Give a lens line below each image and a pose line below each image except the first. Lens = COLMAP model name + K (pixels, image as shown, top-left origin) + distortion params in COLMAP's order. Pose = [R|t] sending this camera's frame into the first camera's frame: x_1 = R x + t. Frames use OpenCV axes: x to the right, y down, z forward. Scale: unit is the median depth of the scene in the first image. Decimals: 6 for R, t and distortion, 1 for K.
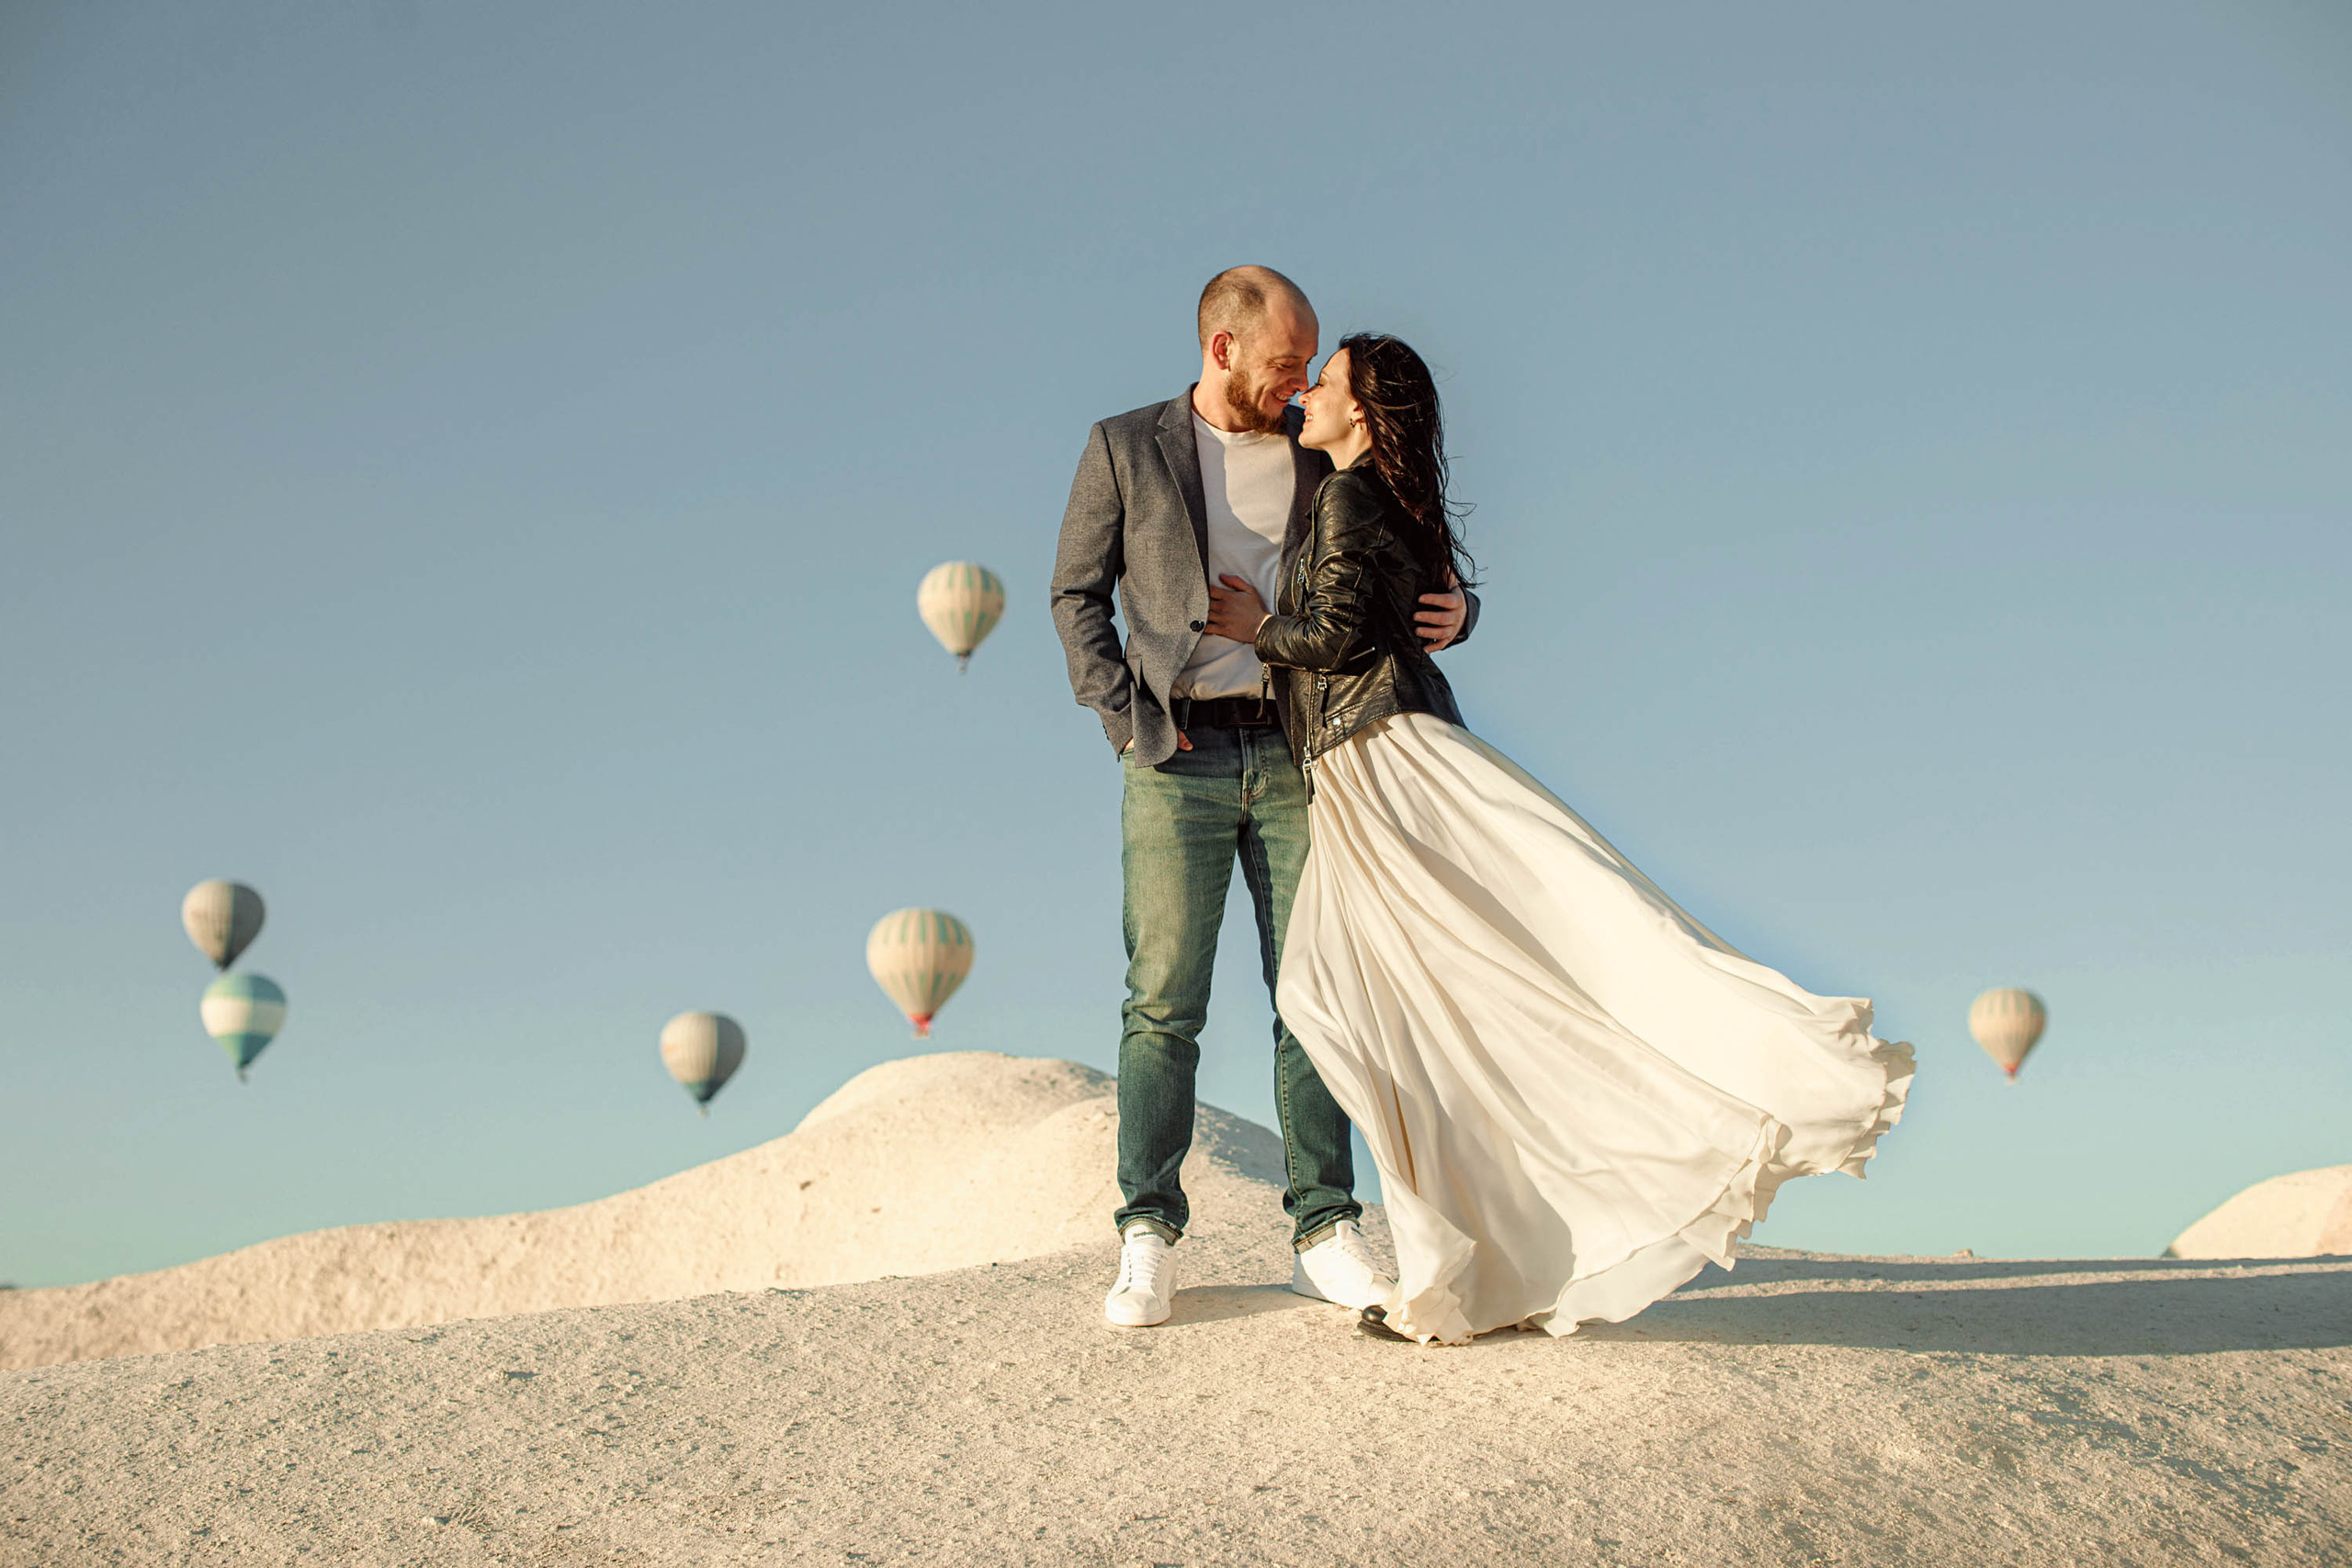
lens RADIAL K [[3369.7, 0, 1172.9], [0, 3369.7, 858.0], [0, 0, 1]] dist [-0.173146, 0.435116]
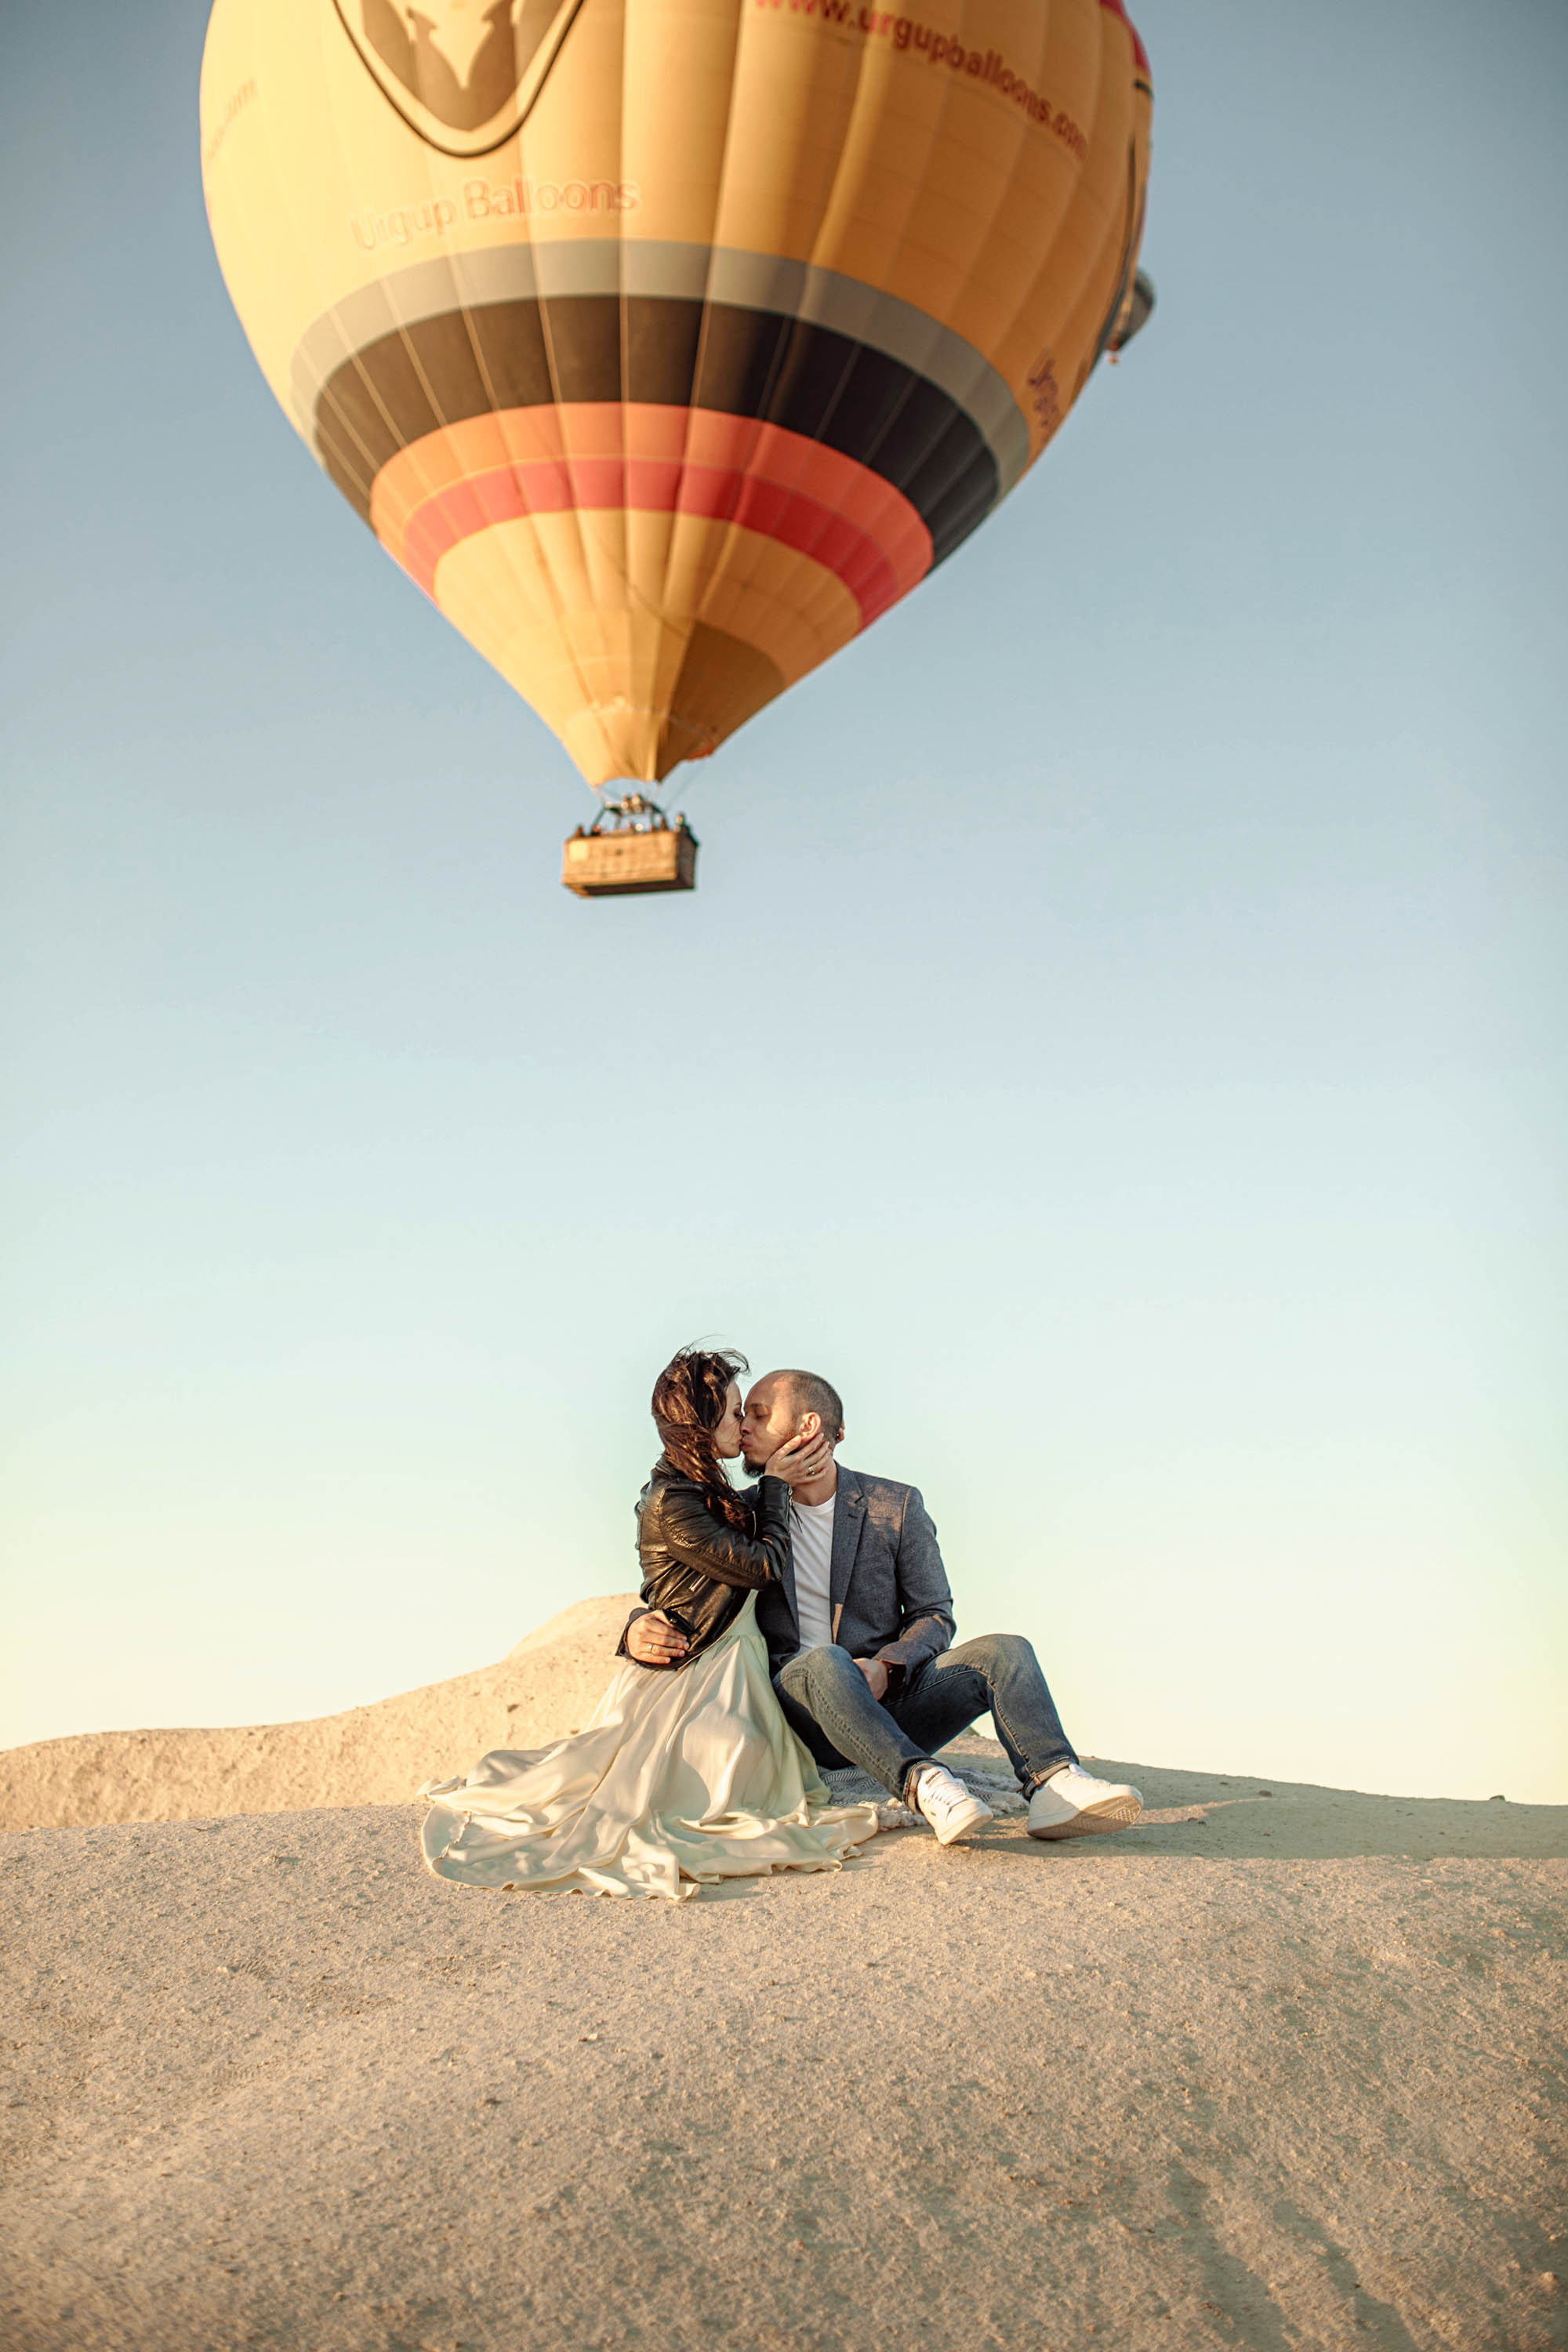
lens RADIAL K [[3370.0, 0, 784.0], [0, 3370.0, 1176.0], [0, 0, 1]] dist [-0.173146, 0.435116]
pose [[0.999237, 0.025886, -0.029246, 0.016124], [-0.027609, 0.997807, -0.060153, -0.025192], [0.027625, 0.060914, 0.997761, -0.213778]]
